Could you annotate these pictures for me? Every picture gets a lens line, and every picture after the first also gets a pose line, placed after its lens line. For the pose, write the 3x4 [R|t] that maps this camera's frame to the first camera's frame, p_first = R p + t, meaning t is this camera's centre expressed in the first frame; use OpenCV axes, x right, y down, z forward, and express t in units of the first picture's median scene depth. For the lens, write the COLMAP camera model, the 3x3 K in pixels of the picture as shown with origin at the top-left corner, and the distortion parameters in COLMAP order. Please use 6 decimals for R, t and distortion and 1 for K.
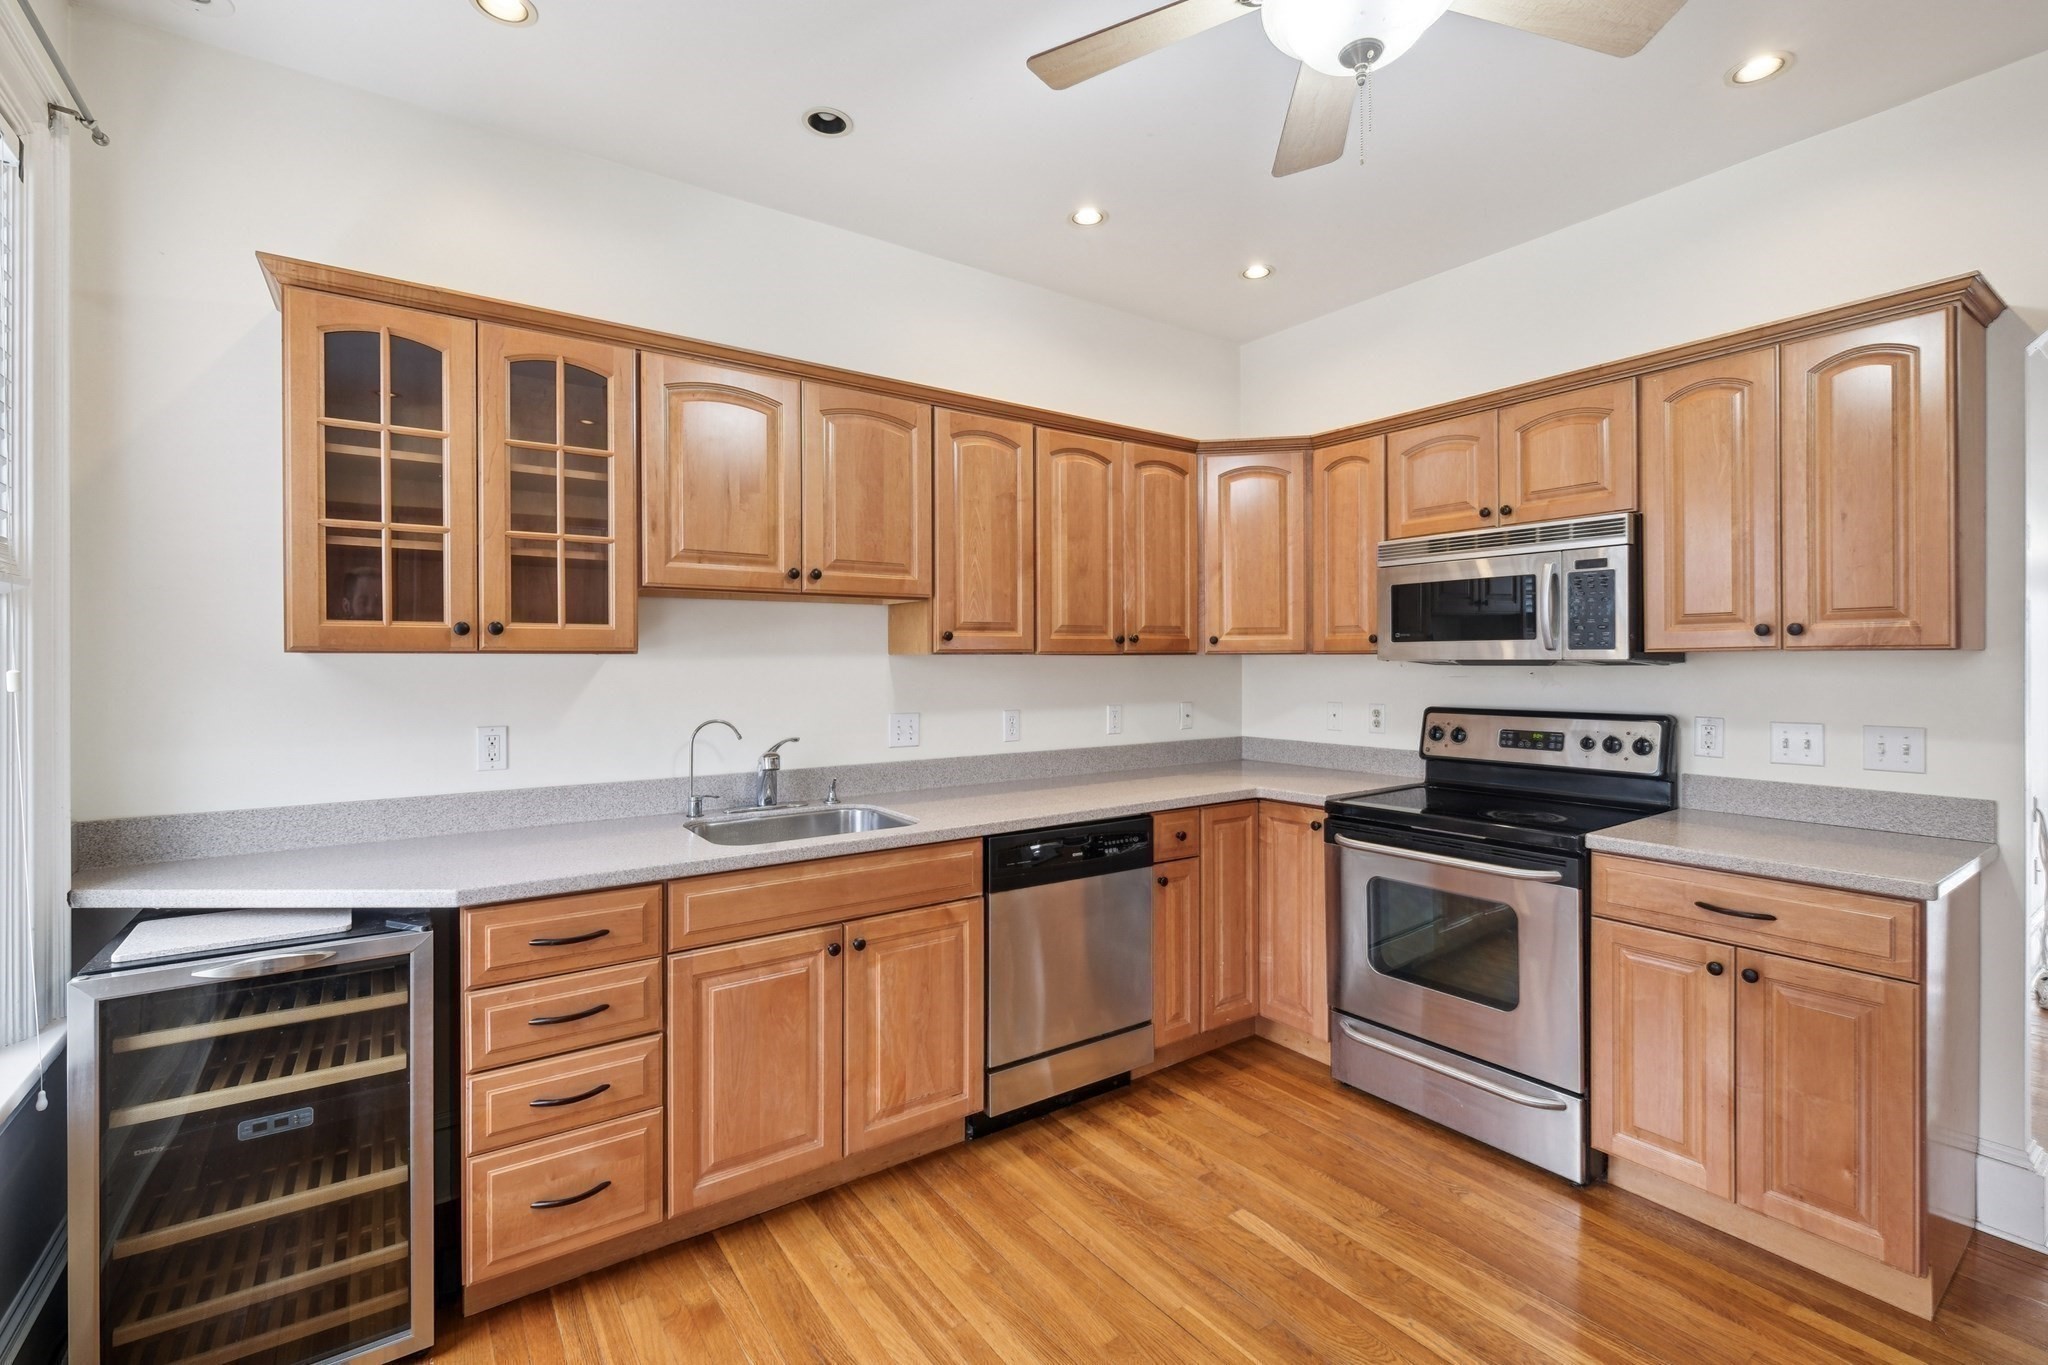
lens RADIAL K [[898.4, 0, 1003.5], [0, 898.4, 661.9], [0, 0, 1]] dist [-0.002803, -0.000796]
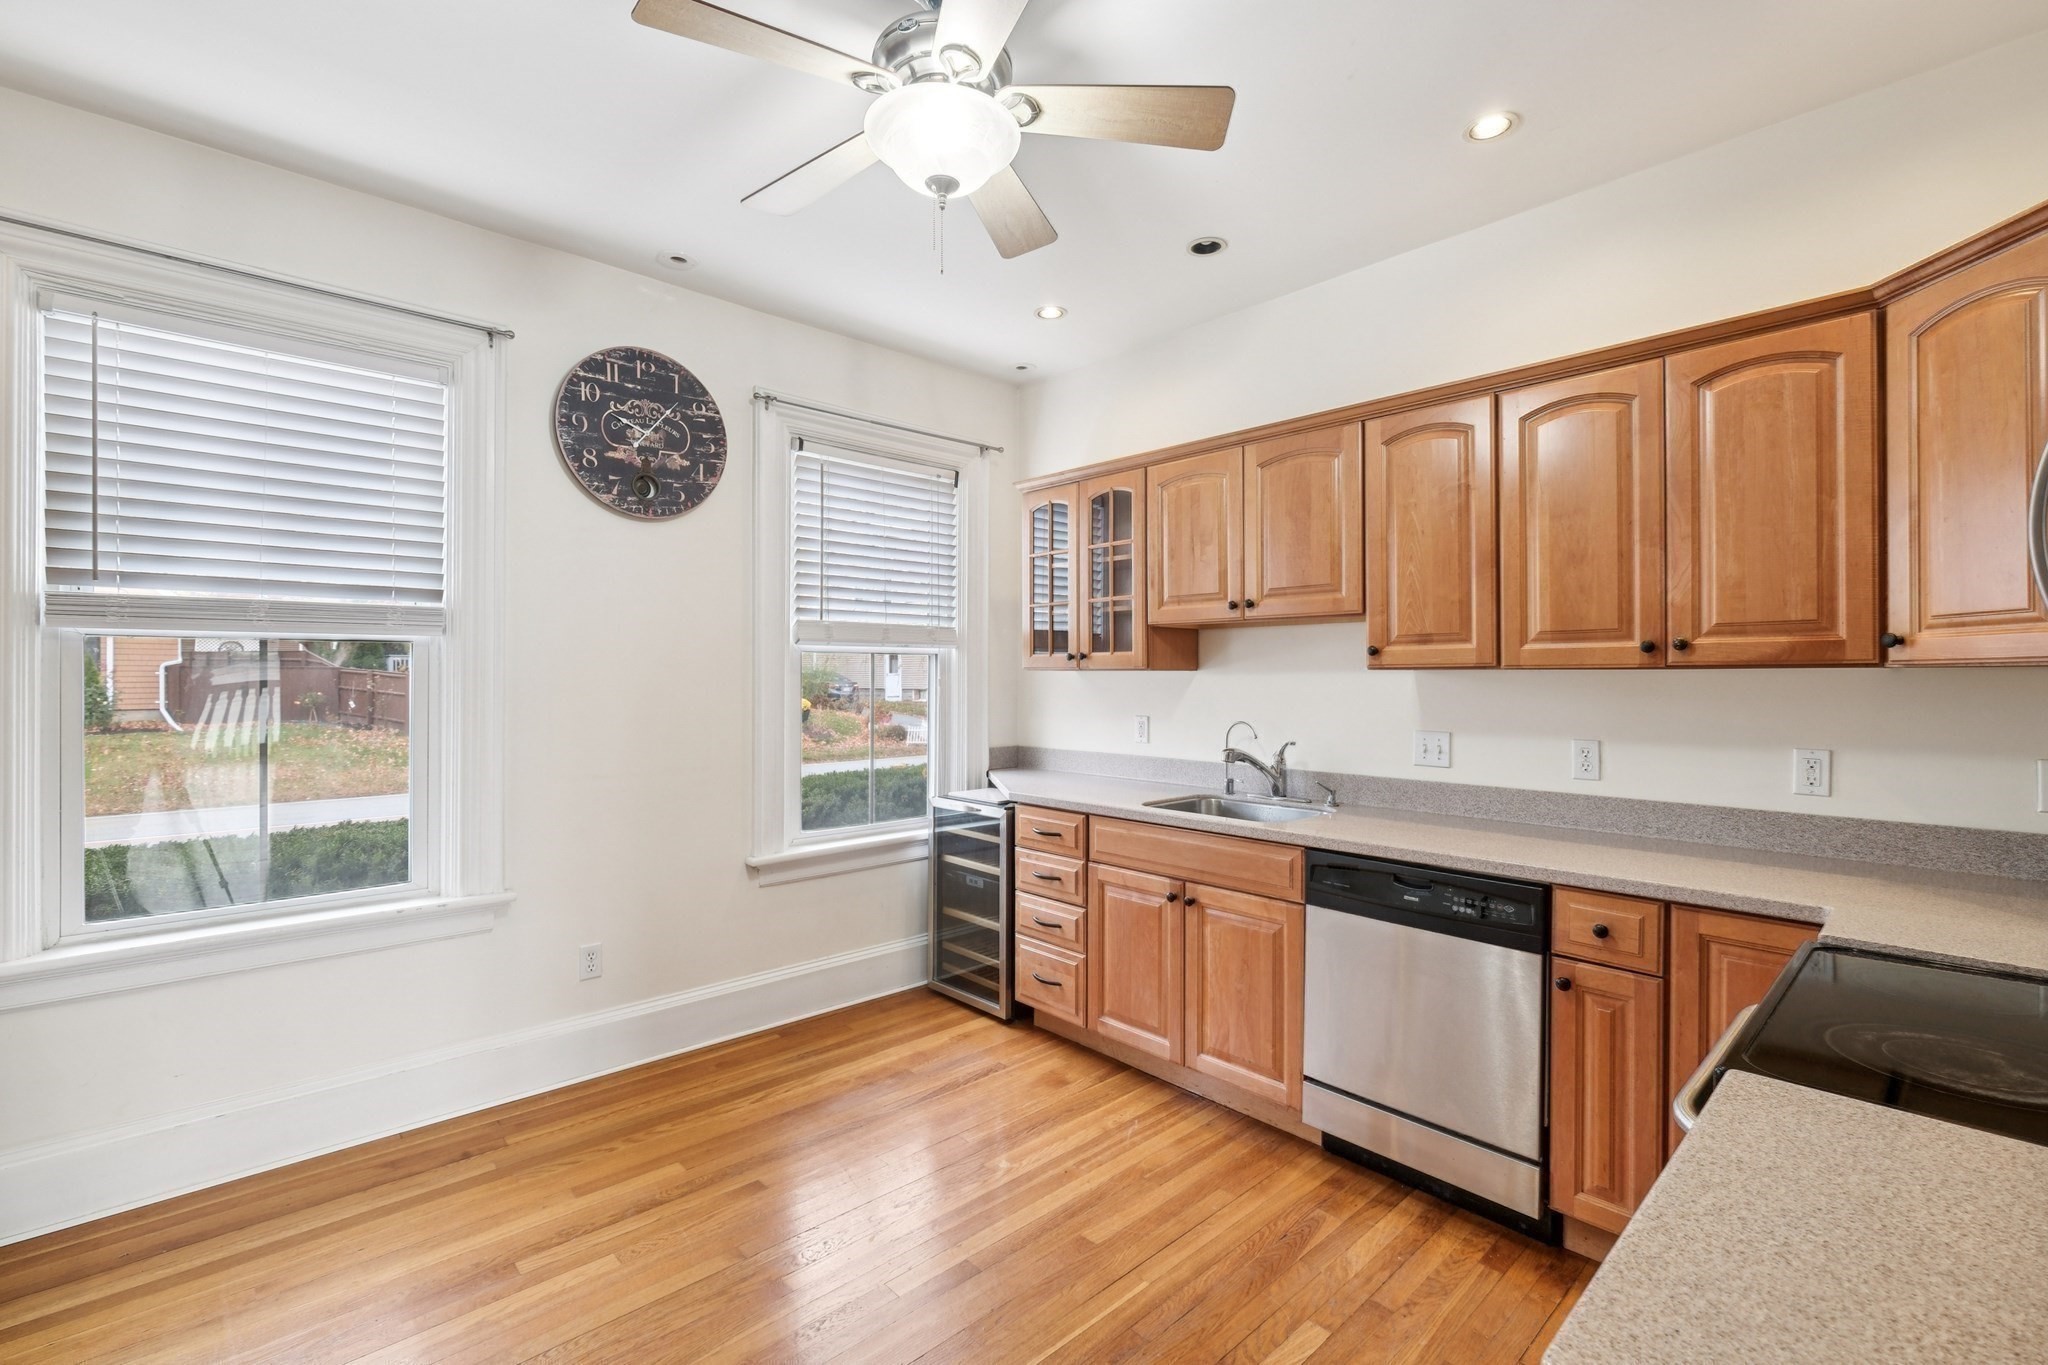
lens RADIAL K [[898.4, 0, 1034.3], [0, 898.4, 676.2], [0, 0, 1]] dist [-0.002803, -0.000796]
pose [[0.145075, 0.000584, -0.989421, 0.988374], [-0.007110, 0.999975, -0.000452, 0.002693], [0.989395, 0.007101, 0.145075, 0.568639]]
